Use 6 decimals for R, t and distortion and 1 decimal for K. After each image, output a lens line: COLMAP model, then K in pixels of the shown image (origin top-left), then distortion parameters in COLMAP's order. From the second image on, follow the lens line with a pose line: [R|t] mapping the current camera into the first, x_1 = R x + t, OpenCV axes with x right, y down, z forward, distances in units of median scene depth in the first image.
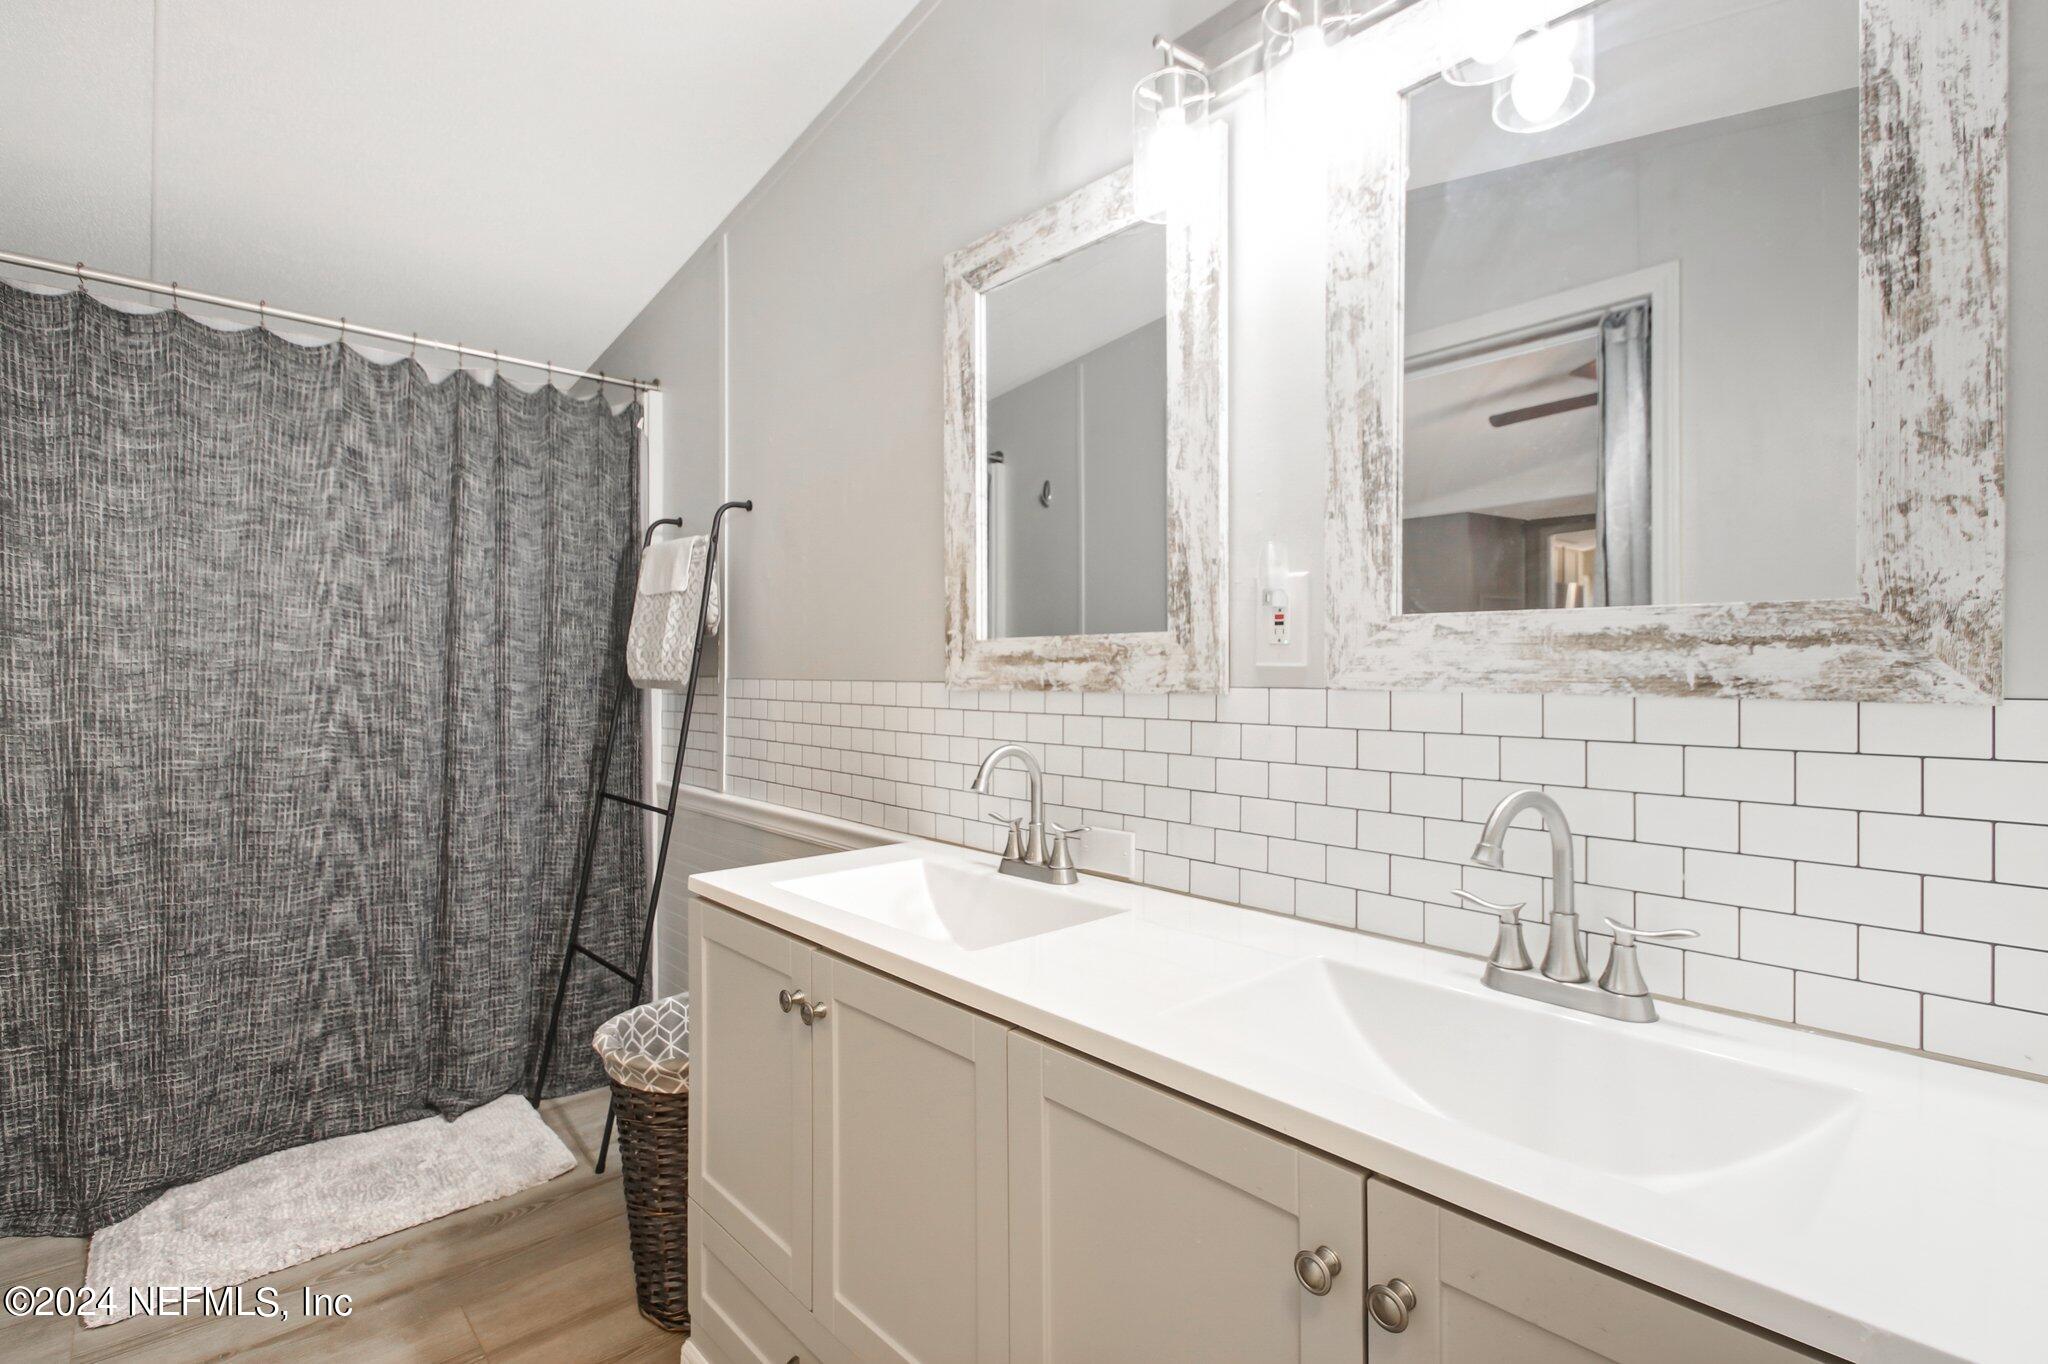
lens RADIAL K [[962.6, 0, 1010.7], [0, 962.6, 675.1], [0, 0, 1]] dist [0.009149, -0.011338]
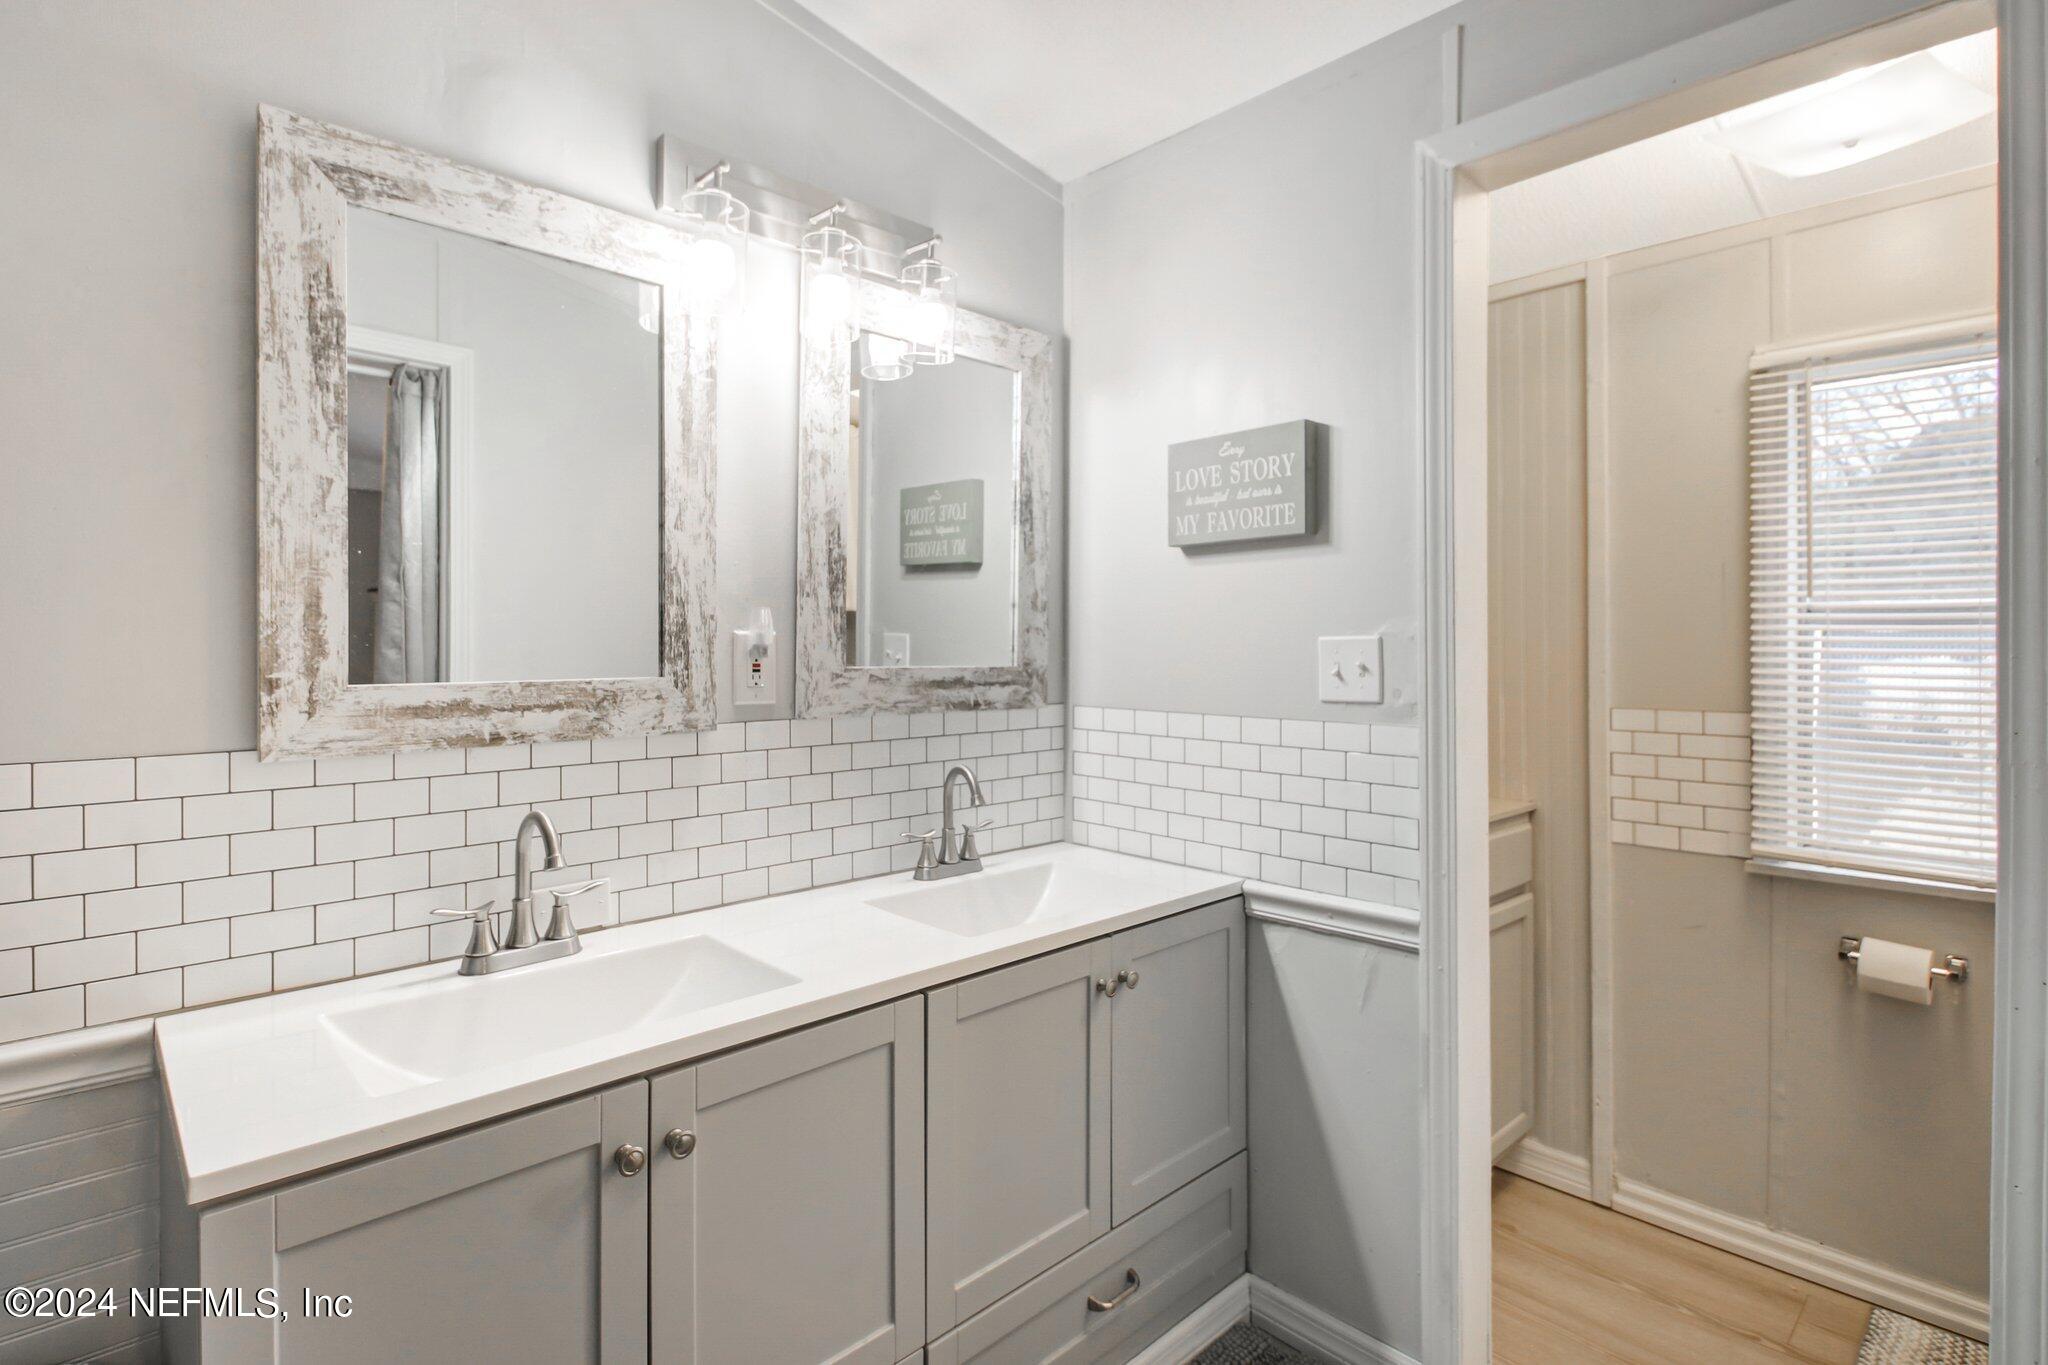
lens RADIAL K [[1005.9, 0, 1014.2], [0, 1005.9, 651.4], [0, 0, 1]] dist [0.022453, -0.013574]
pose [[-0.026833, -0.007385, 0.999613, -0.998240], [0.004057, 0.999964, 0.007497, -0.082581], [-0.999632, 0.004257, -0.026802, 0.654208]]
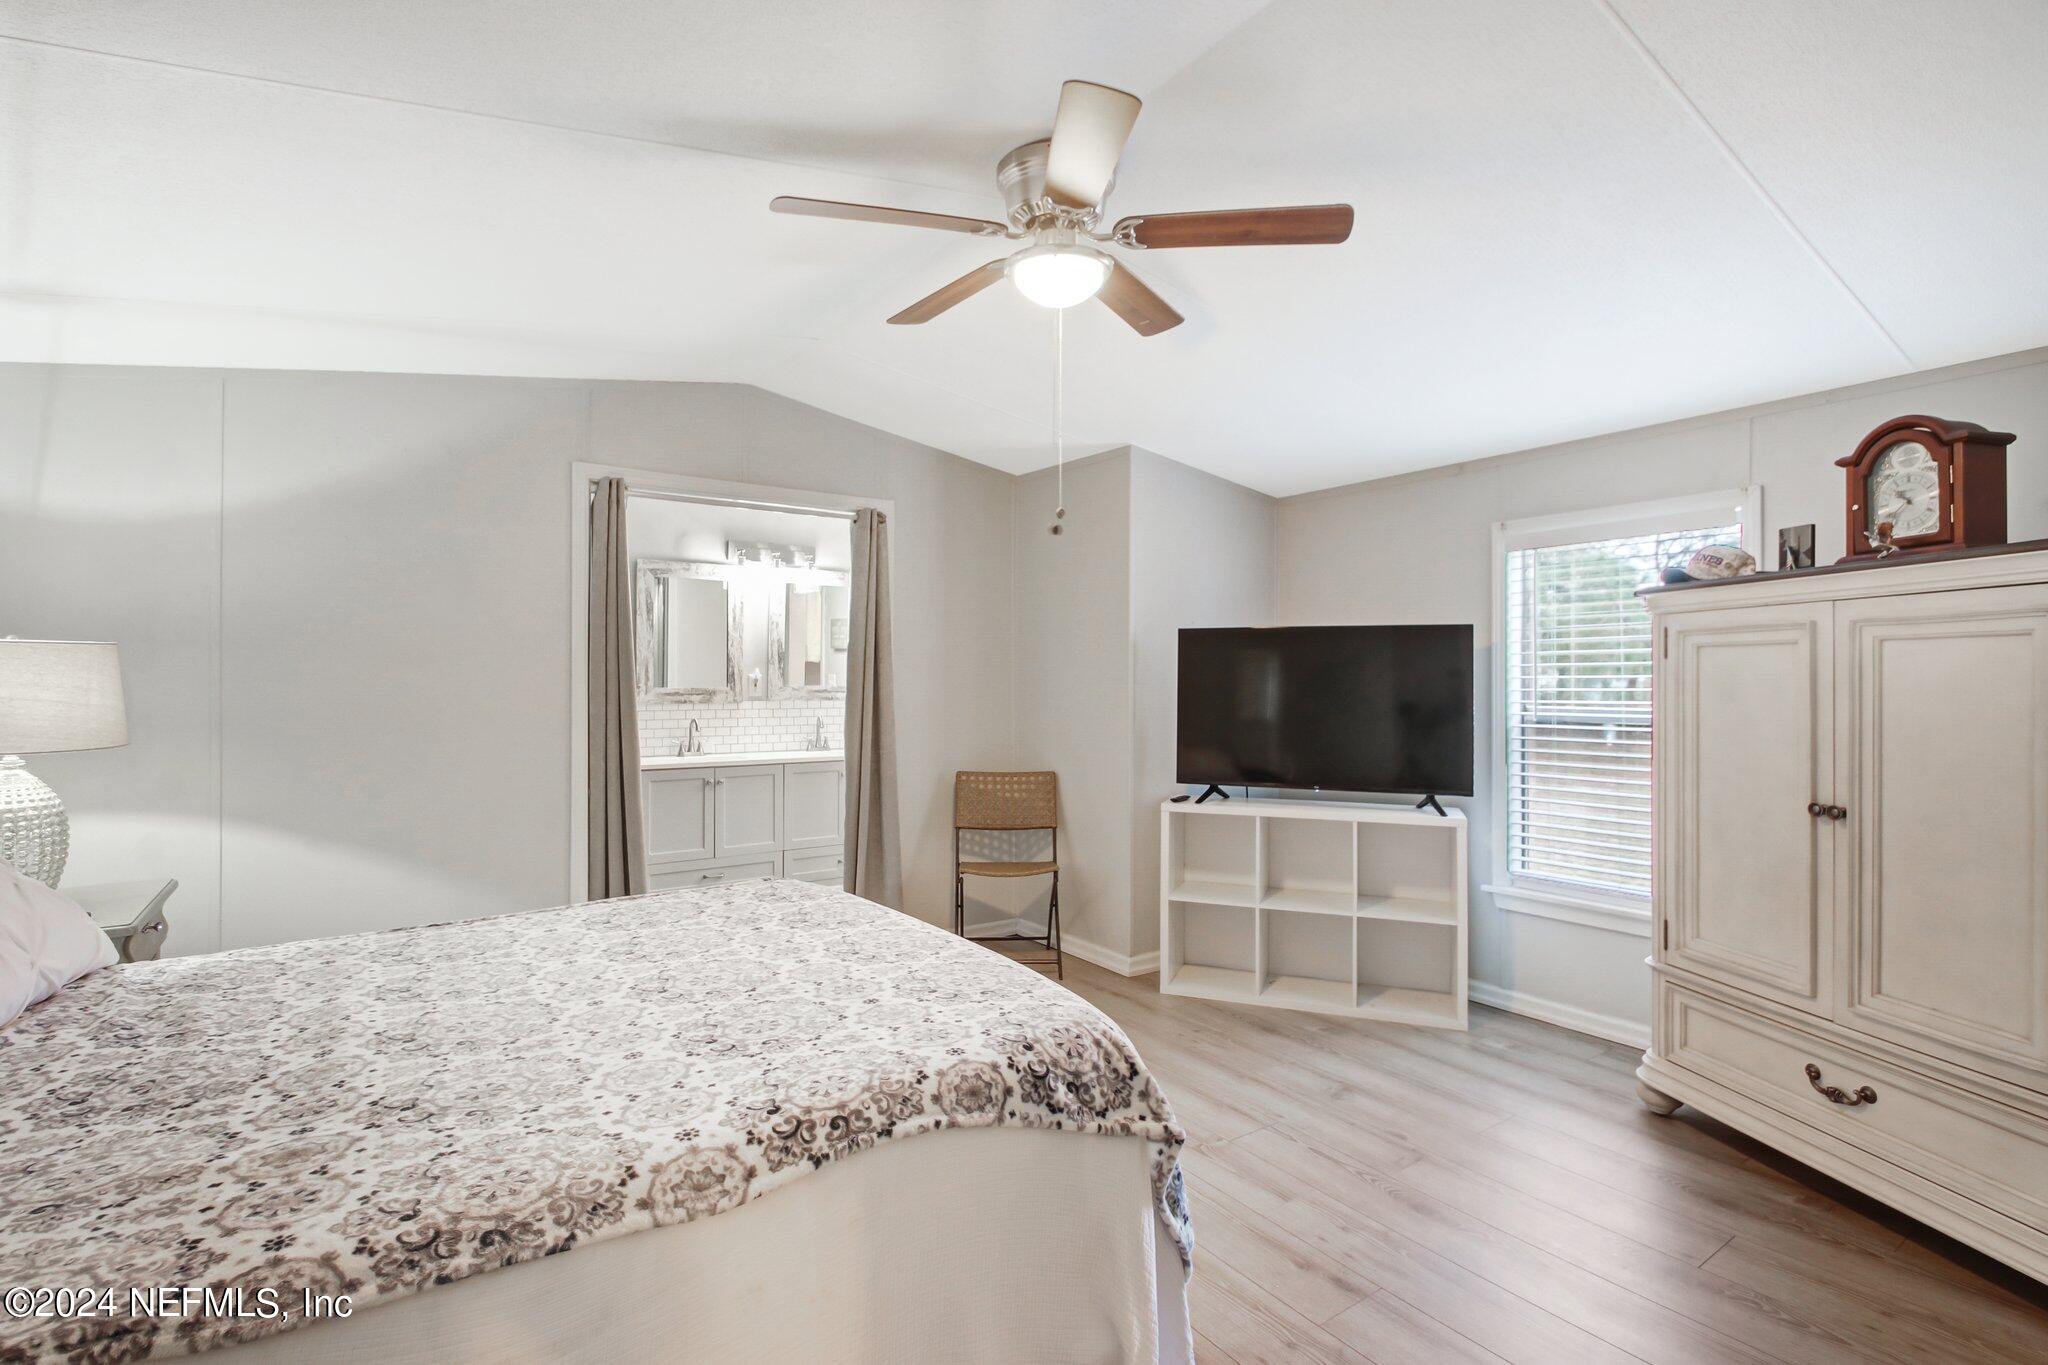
lens RADIAL K [[962.6, 0, 1010.7], [0, 962.6, 675.6], [0, 0, 1]] dist [0.009149, -0.011338]
pose [[0.114997, 0.001459, 0.993365, -3.711582], [0.003297, 0.999993, -0.001851, -0.084253], [-0.993360, 0.003488, 0.114991, -0.619355]]
